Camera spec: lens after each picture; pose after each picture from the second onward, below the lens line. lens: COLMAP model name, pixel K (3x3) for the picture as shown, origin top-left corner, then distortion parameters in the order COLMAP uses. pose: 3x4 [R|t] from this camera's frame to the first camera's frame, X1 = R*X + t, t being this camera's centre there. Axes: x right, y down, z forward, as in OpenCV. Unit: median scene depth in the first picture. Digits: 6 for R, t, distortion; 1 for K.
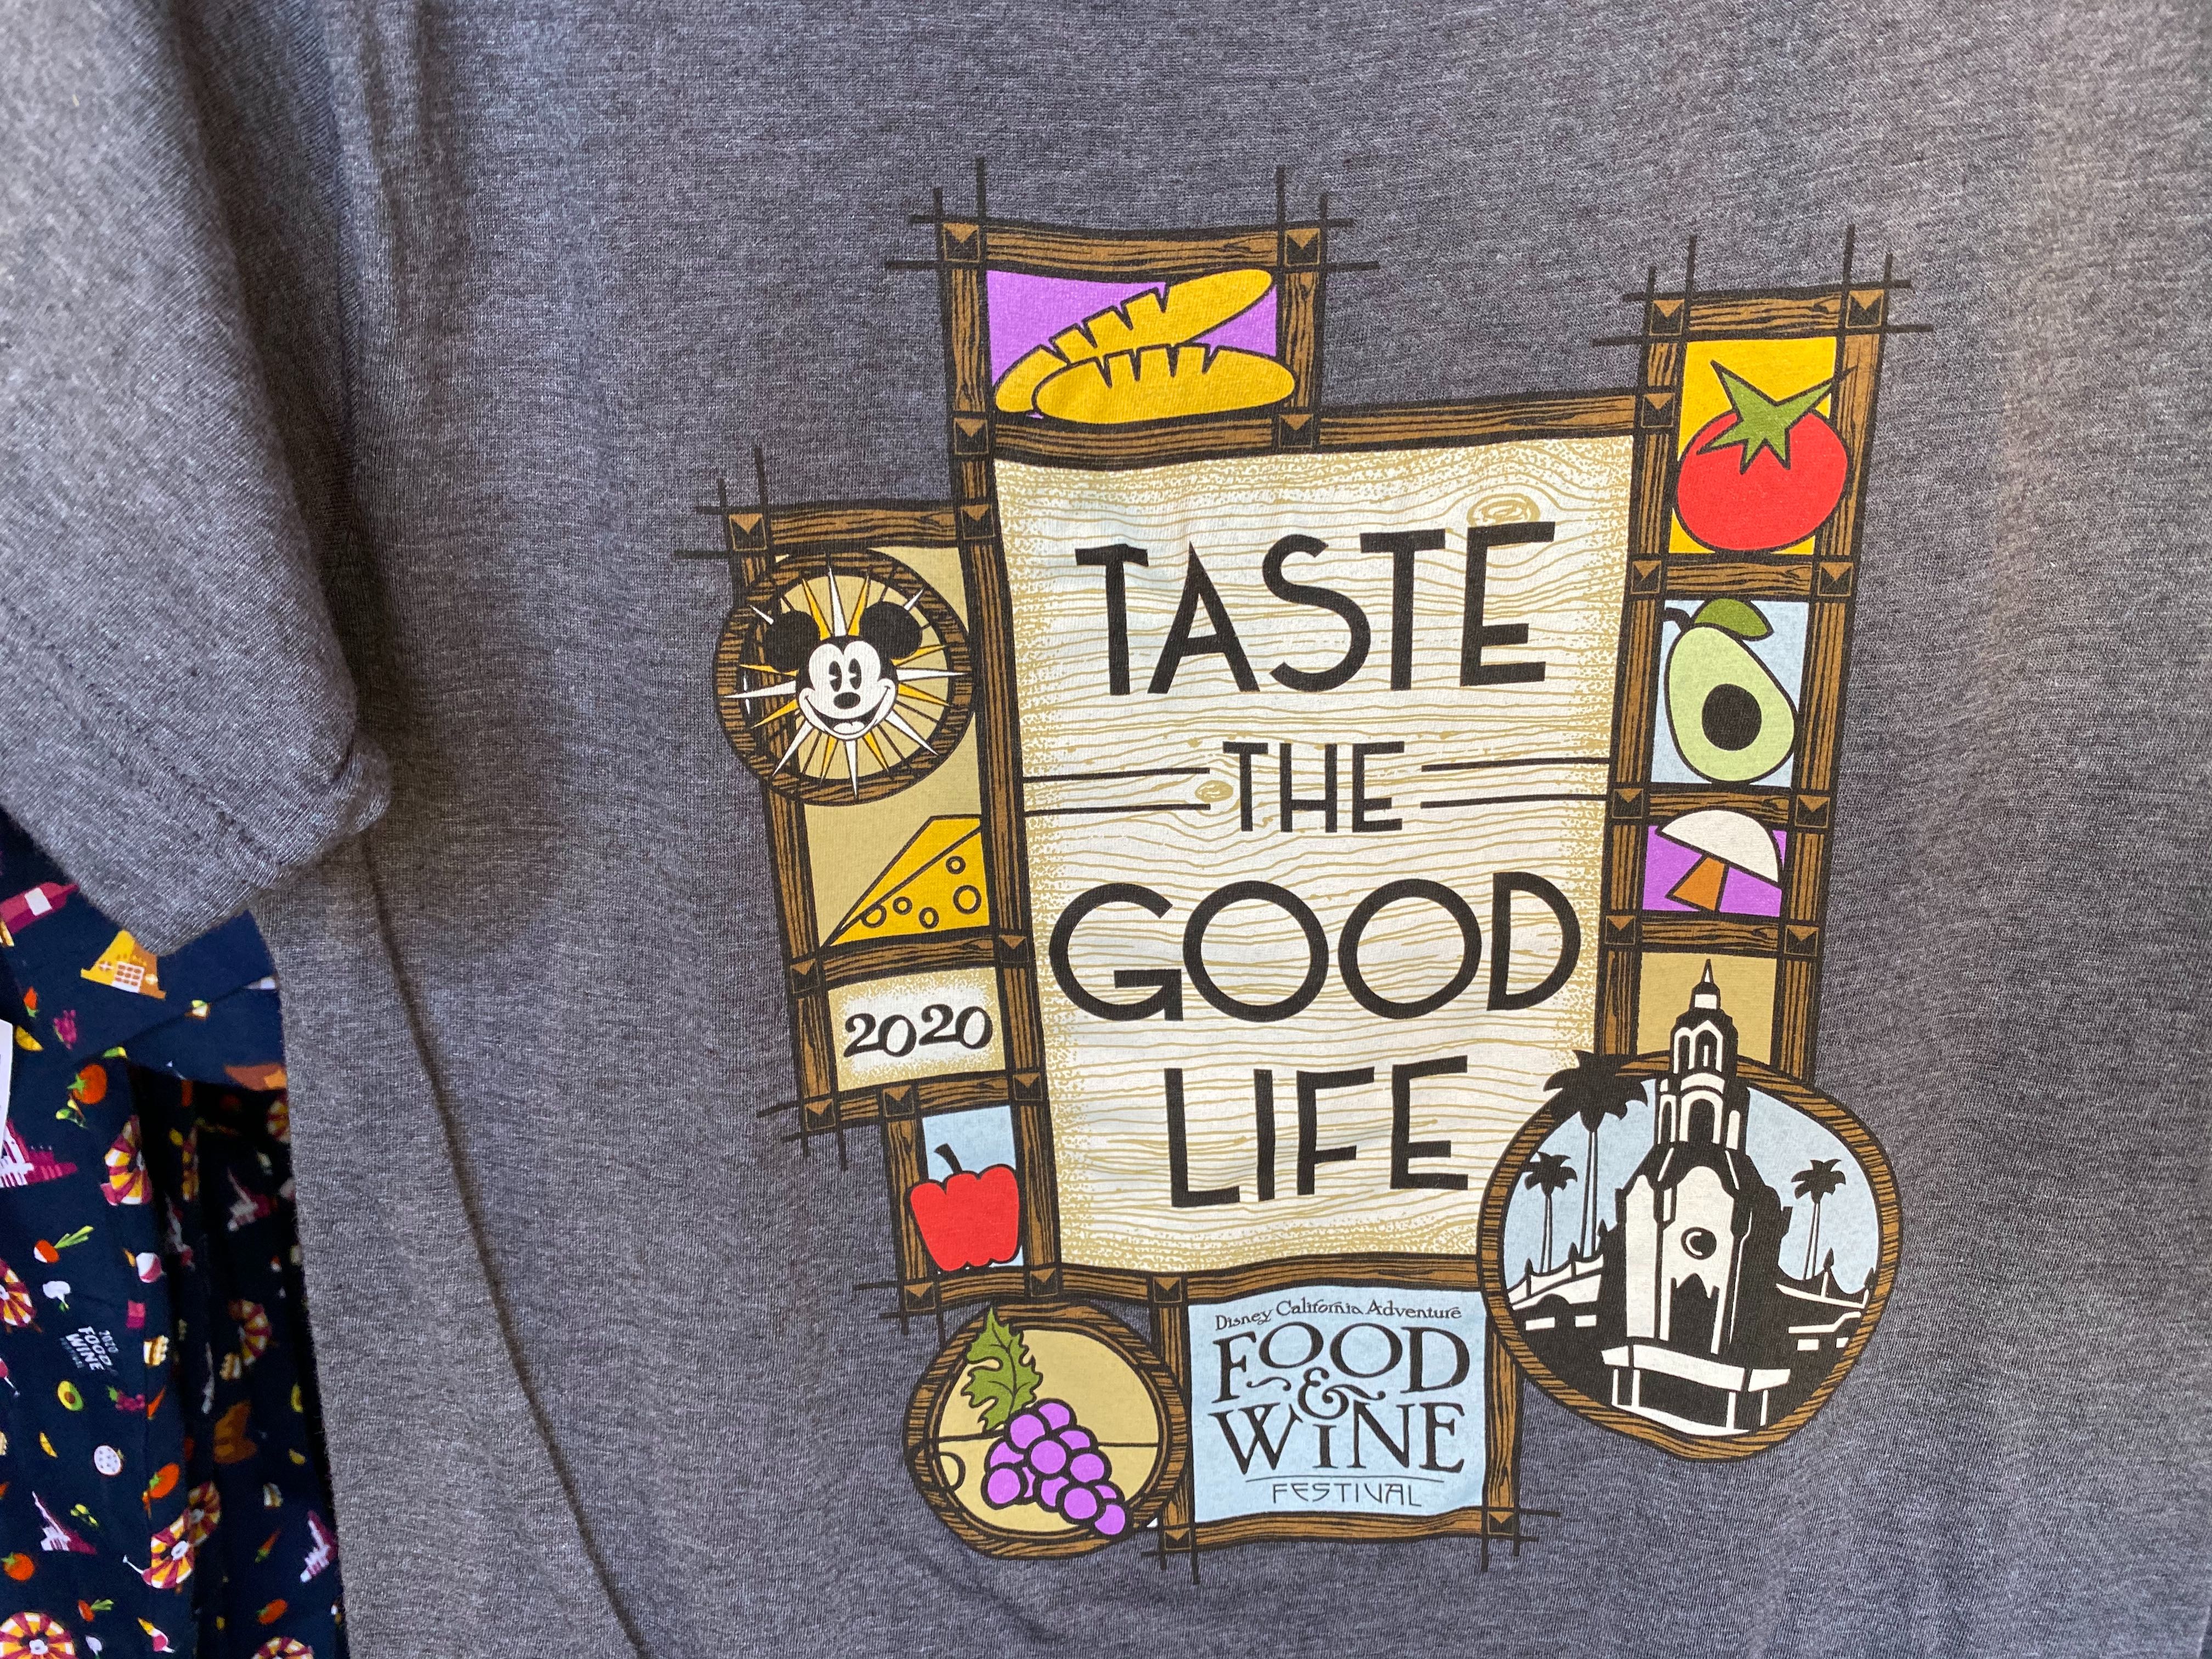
lens RADIAL K [[1784.4, 0, 1140.9], [0, 1784.4, 829.9], [0, 0, 1]] dist [0.158704, -0.001264]
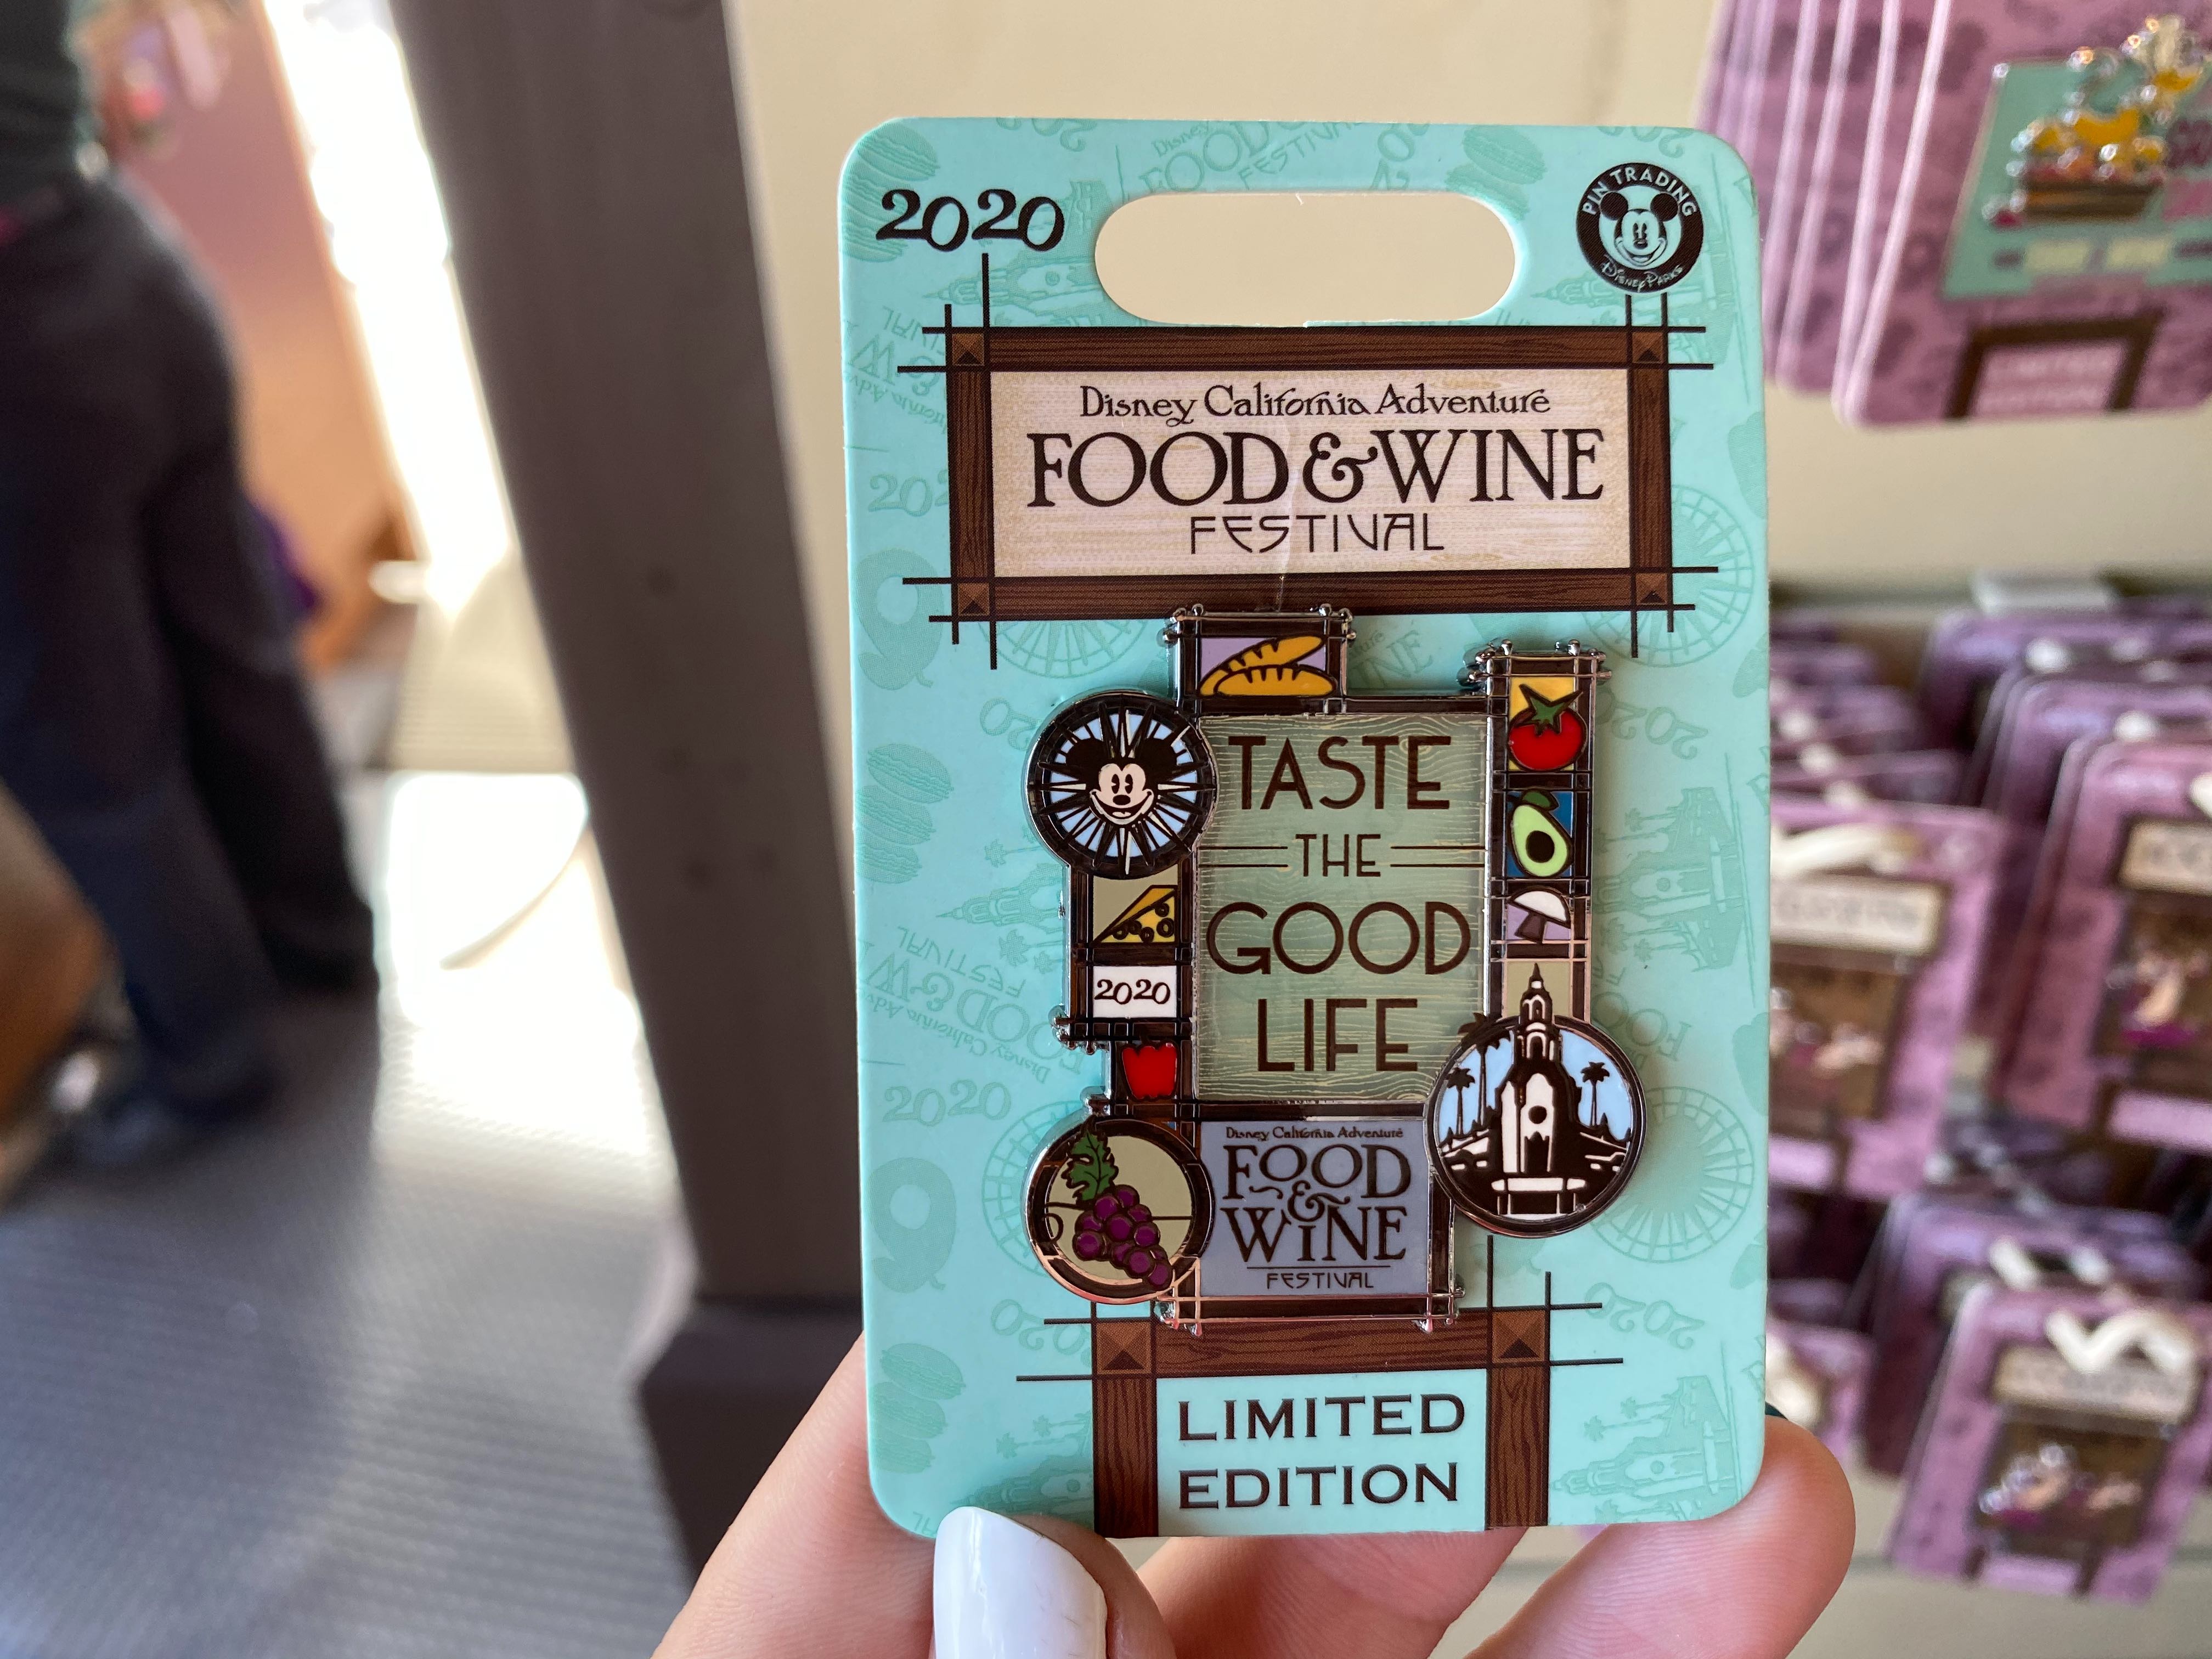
lens RADIAL K [[1784.4, 0, 1140.9], [0, 1784.4, 829.9], [0, 0, 1]] dist [0.158704, -0.001264]
pose [[0.996796, 0.050267, -0.062215, -0.004586], [-0.072396, 0.897704, -0.434611, 0.826746], [0.034005, 0.437723, 0.898467, -0.850254]]
